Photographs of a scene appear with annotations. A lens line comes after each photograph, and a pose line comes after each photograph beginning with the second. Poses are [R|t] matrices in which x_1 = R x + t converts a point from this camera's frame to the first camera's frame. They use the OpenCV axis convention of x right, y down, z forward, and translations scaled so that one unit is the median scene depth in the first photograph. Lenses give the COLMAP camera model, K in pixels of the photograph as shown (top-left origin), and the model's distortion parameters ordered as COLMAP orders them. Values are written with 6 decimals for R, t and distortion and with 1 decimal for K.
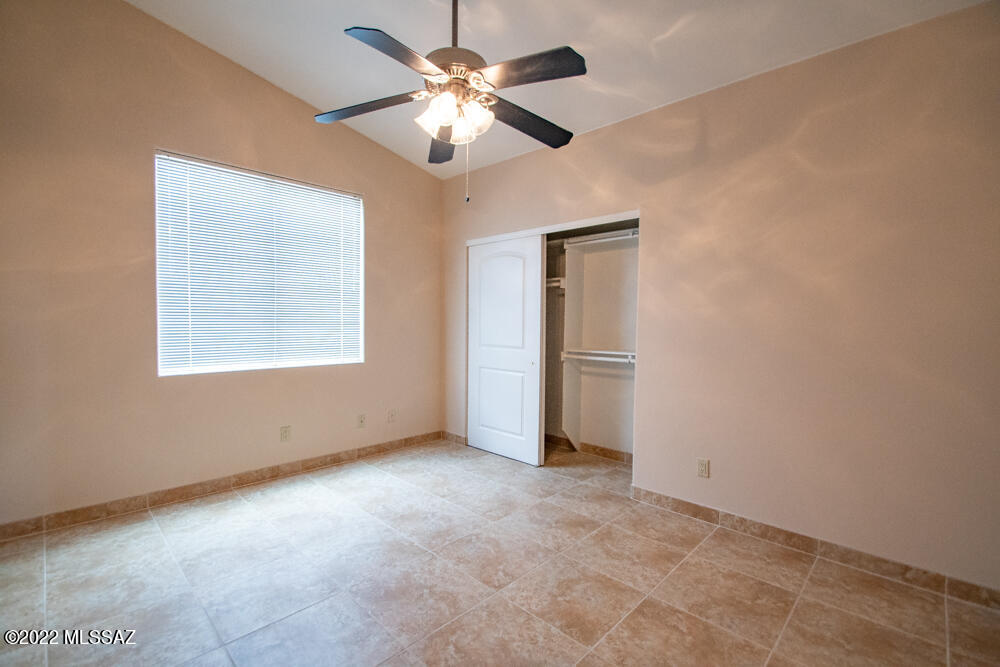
lens RADIAL K [[458.0, 0, 495.0], [0, 458.0, 335.2], [0, 0, 1]] dist [0.001039, -0.001729]
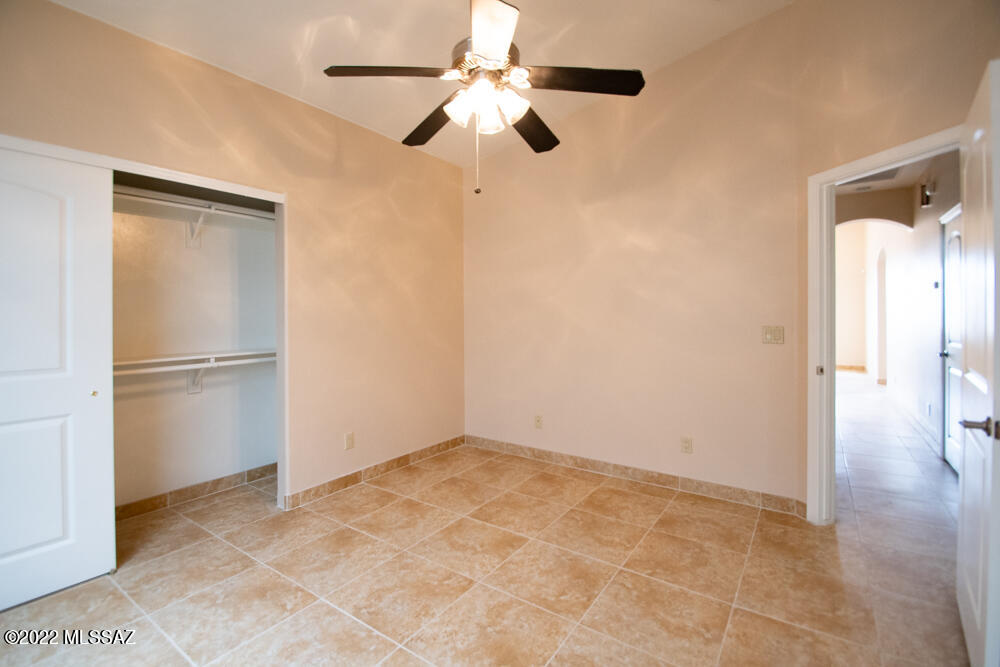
lens RADIAL K [[458.0, 0, 488.7], [0, 458.0, 303.3], [0, 0, 1]] dist [0.001039, -0.001729]
pose [[-0.183434, 0.014612, 0.982923, -0.824069], [0.033514, 0.999401, -0.008602, -0.039868], [-0.982461, 0.031363, -0.183814, 0.934217]]
